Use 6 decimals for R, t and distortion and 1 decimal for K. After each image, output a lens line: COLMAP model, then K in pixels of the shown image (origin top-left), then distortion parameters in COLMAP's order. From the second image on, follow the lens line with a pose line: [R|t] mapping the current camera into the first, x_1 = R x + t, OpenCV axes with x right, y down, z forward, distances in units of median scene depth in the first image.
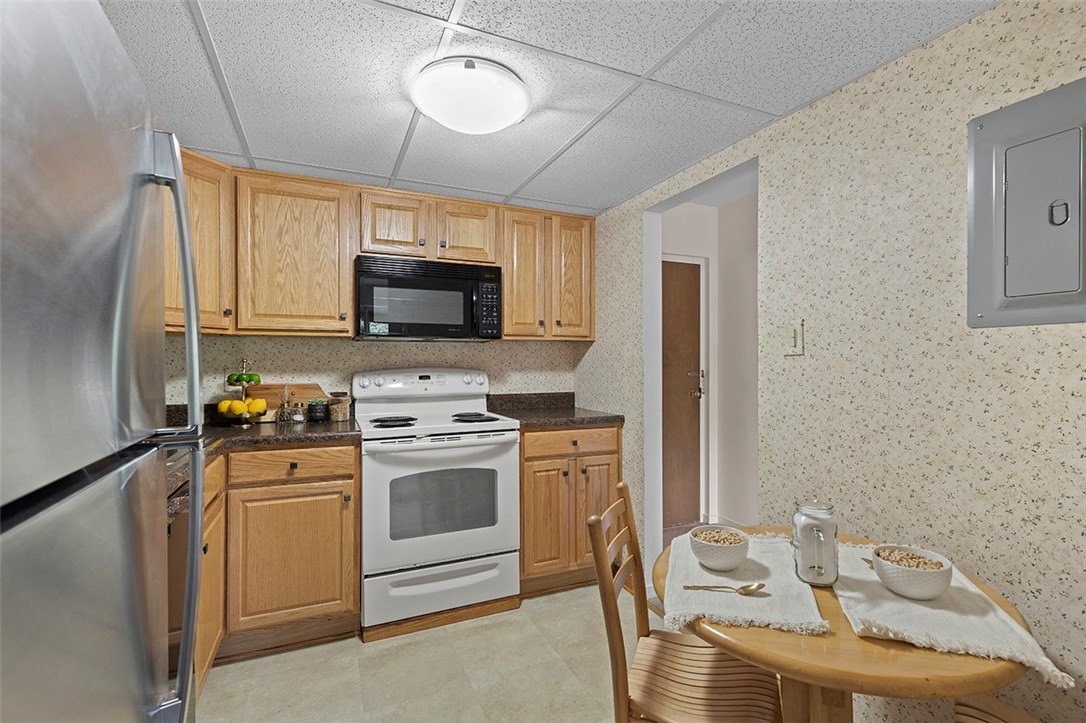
lens RADIAL K [[497.4, 0, 546.9], [0, 497.4, 360.4], [0, 0, 1]] dist [0.004692, -0.002030]
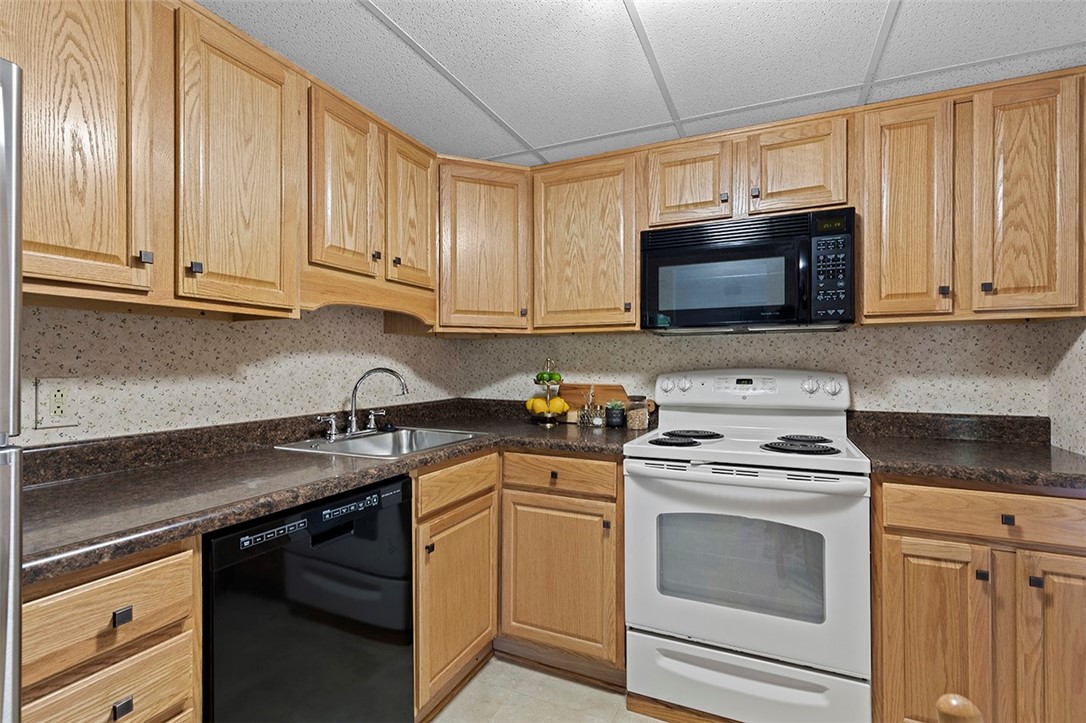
lens RADIAL K [[497.4, 0, 546.4], [0, 497.4, 362.5], [0, 0, 1]] dist [0.004692, -0.002030]
pose [[0.656952, -0.001638, -0.753931, 0.134235], [0.002091, 0.999998, -0.000350, 0.006146], [0.753929, -0.001346, 0.656954, 0.326493]]
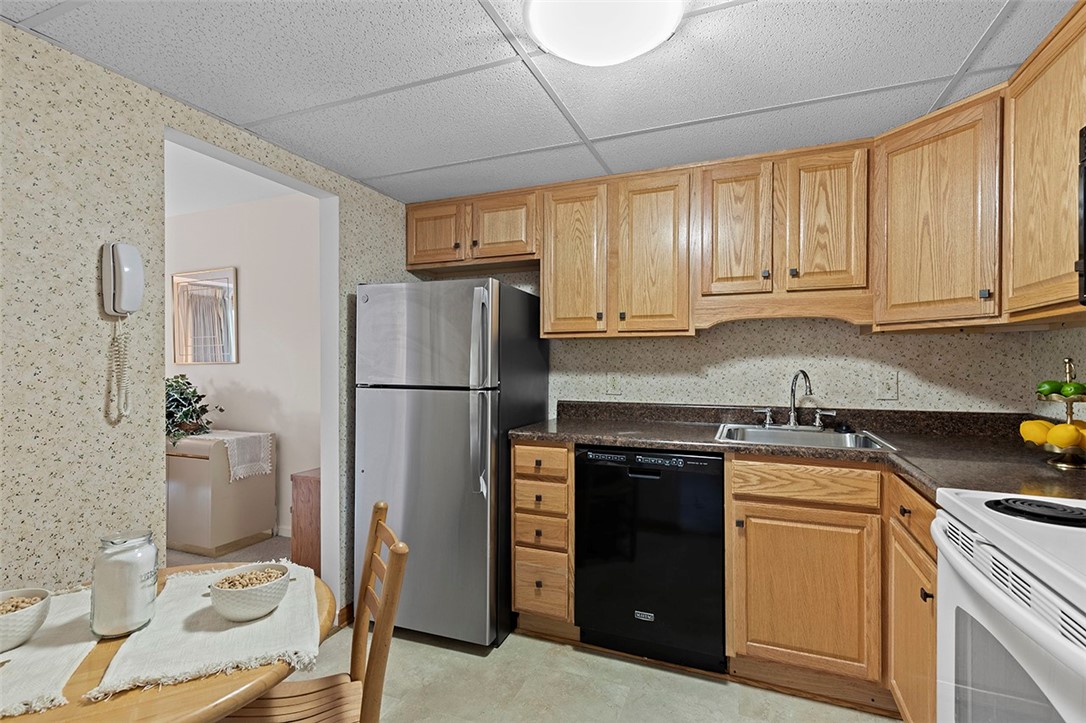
lens RADIAL K [[497.4, 0, 543.7], [0, 497.4, 361.3], [0, 0, 1]] dist [0.004692, -0.002030]
pose [[-0.729983, 0.000295, -0.683465, 0.281686], [0.003366, 0.999989, -0.003164, 0.000272], [0.683457, -0.004610, -0.729976, 0.962100]]
